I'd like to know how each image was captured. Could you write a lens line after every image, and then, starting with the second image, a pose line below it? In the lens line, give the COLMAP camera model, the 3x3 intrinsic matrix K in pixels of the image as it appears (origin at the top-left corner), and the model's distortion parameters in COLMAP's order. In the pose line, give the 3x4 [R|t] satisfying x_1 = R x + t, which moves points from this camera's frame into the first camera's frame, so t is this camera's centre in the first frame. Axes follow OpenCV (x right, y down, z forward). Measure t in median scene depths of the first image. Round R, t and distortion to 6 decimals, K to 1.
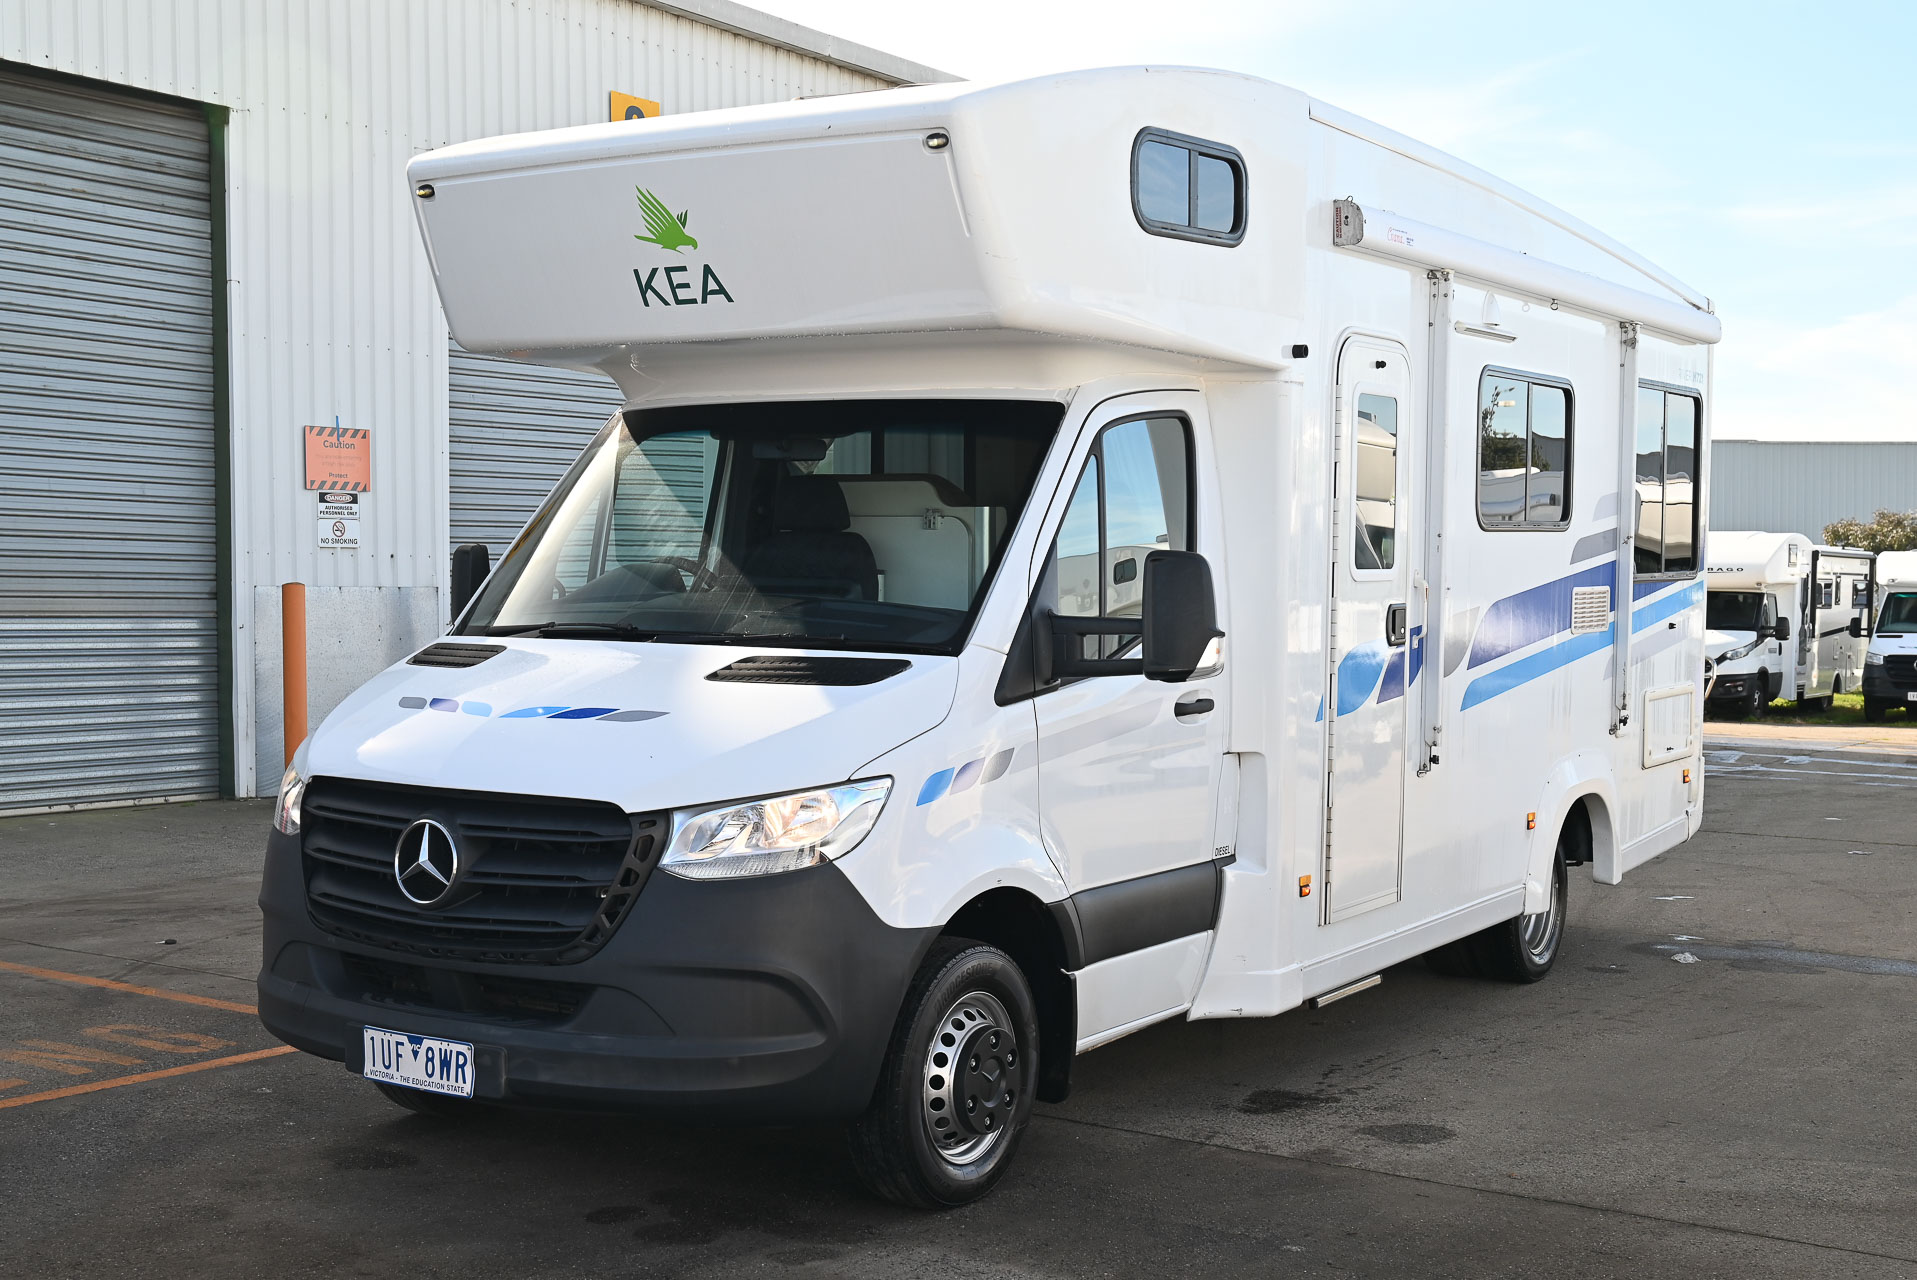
lens RADIAL K [[2341.0, 0, 958.6], [0, 2341.0, 652.7], [0, 0, 1]] dist [0.000671, 0.000000]
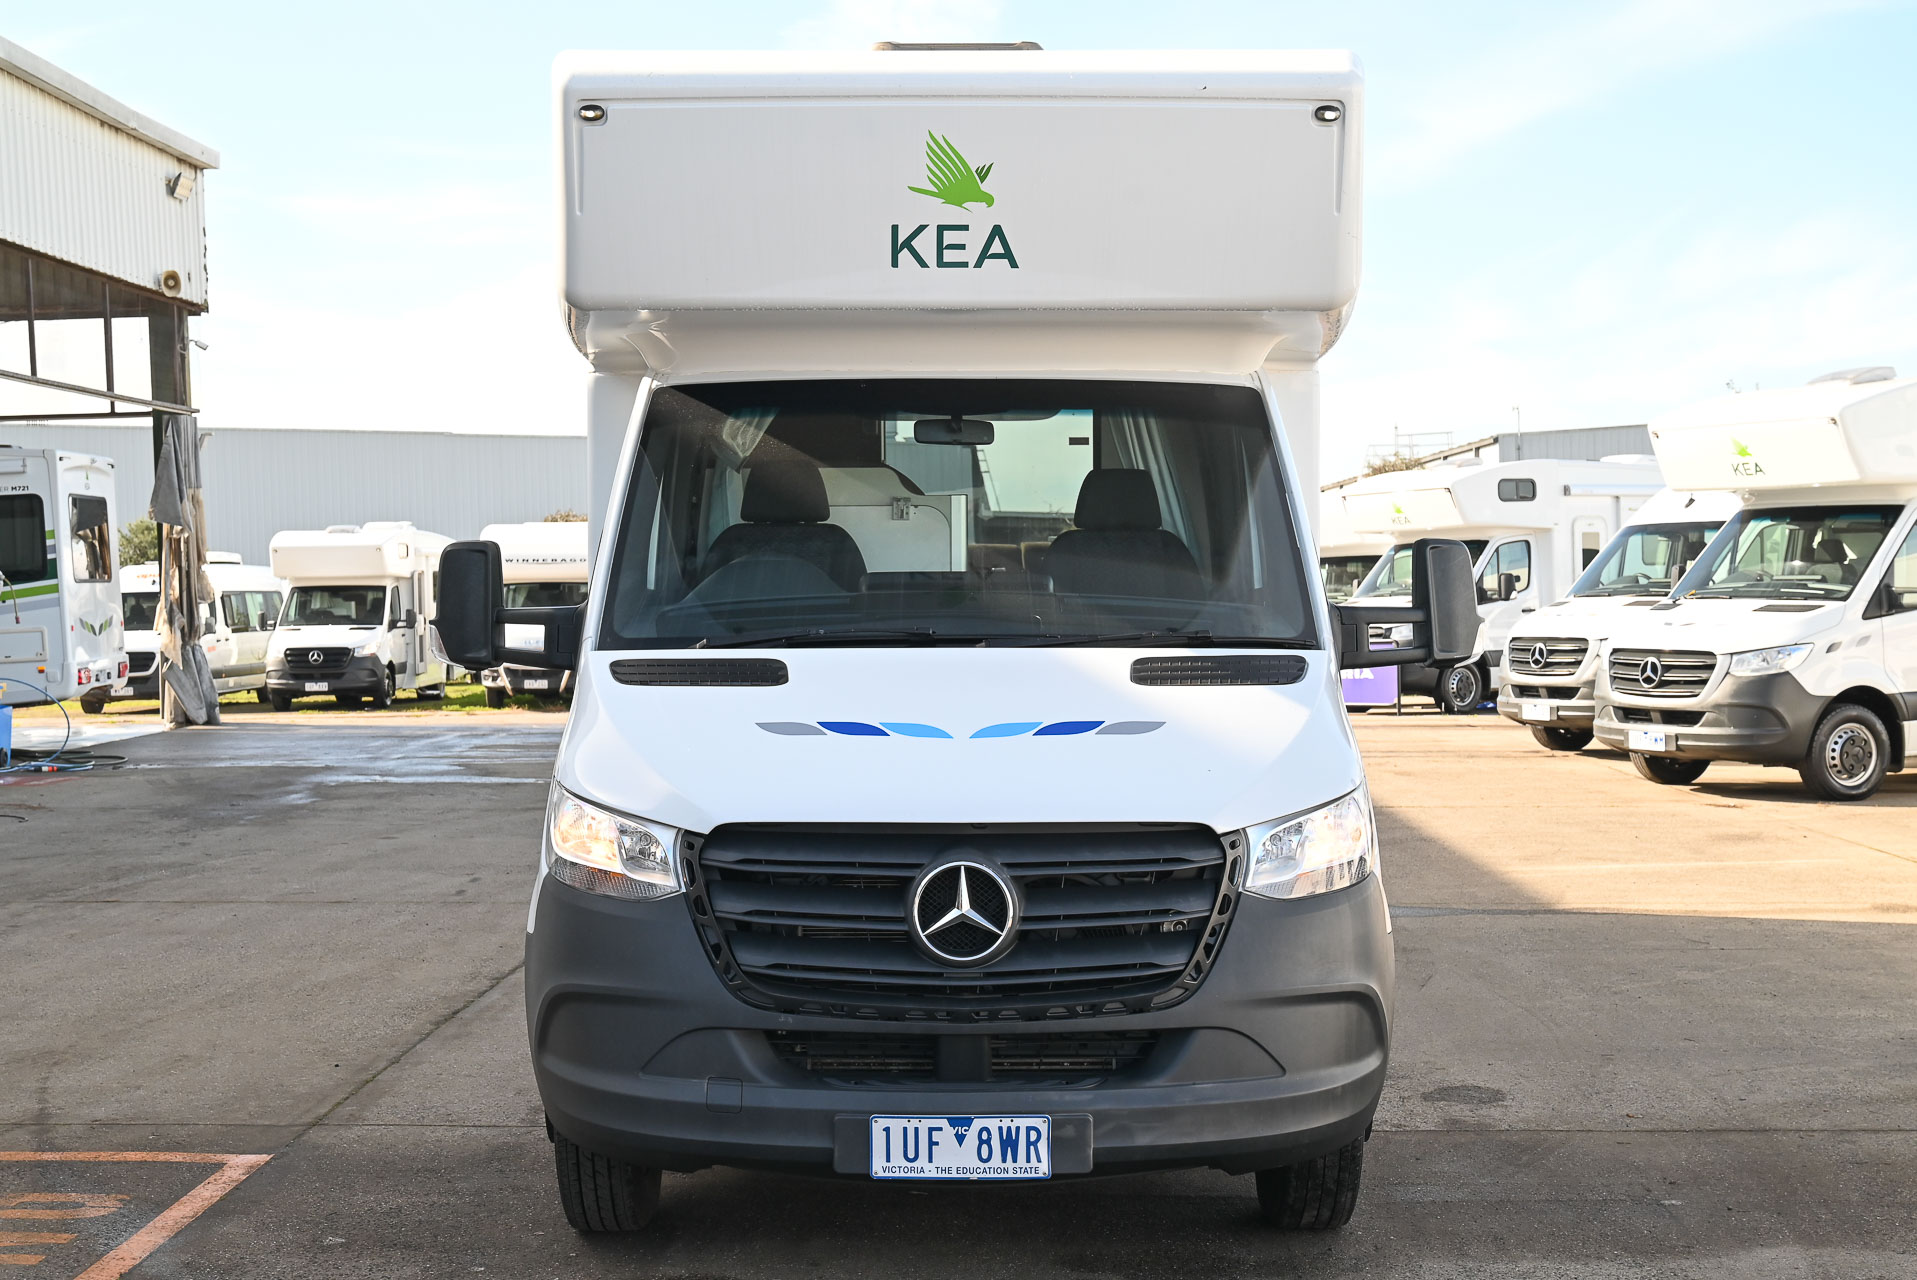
lens RADIAL K [[2405.3, 0, 962.3], [0, 2405.3, 642.1], [0, 0, 1]] dist [-0.004432, 0.000000]
pose [[0.841708, -0.032508, 0.538953, -0.689535], [0.034056, 0.999395, 0.007095, -0.014615], [-0.538858, 0.012383, 0.842306, 0.259665]]
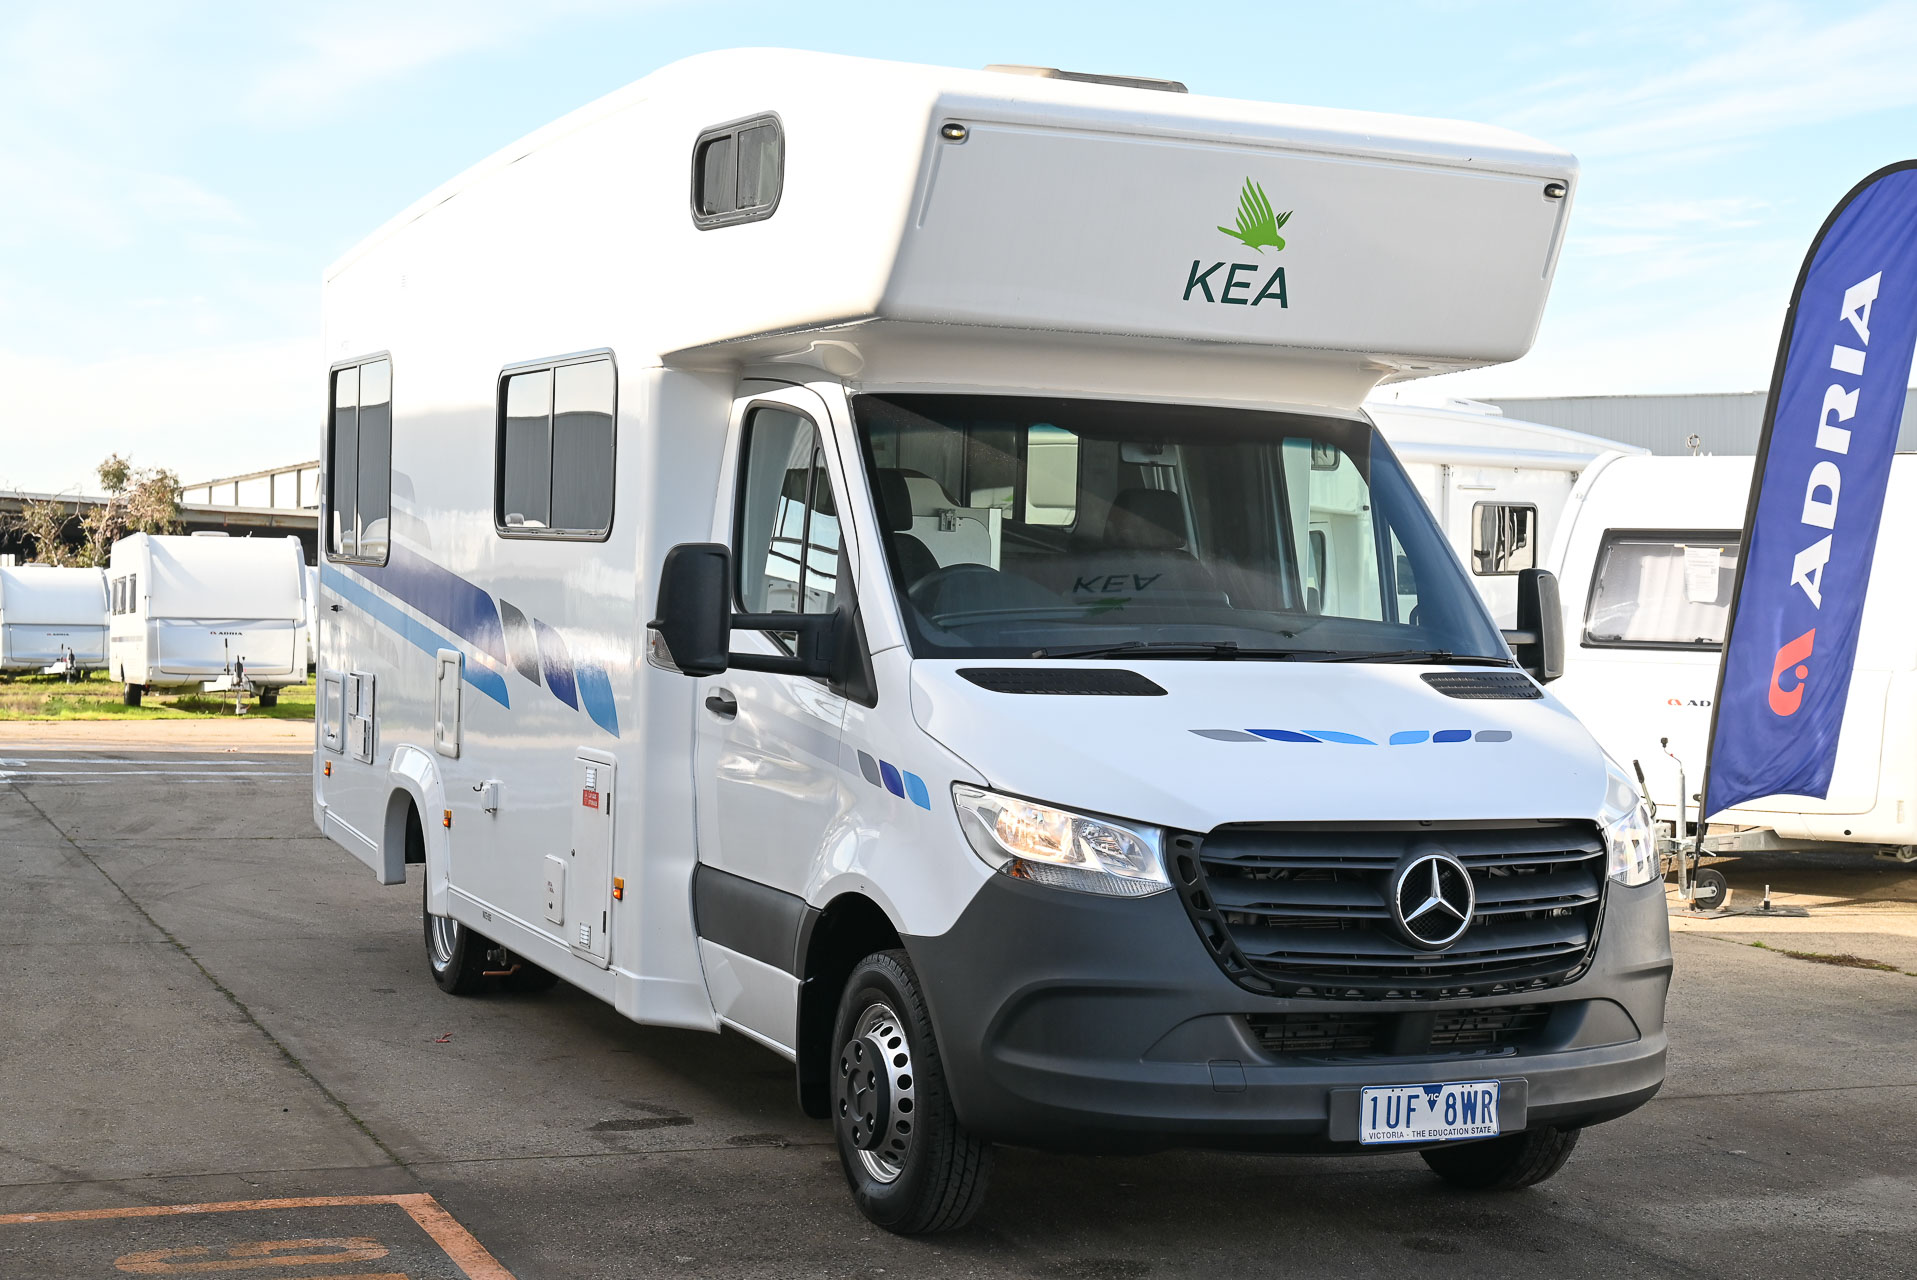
lens RADIAL K [[2765.8, 0, 949.8], [0, 2765.8, 629.8], [0, 0, 1]] dist [-0.008279, 0.000000]
pose [[0.565579, -0.013473, 0.824584, -1.247595], [0.012396, 0.999892, 0.007836, -0.030799], [-0.824601, 0.005789, 0.565686, 0.523443]]
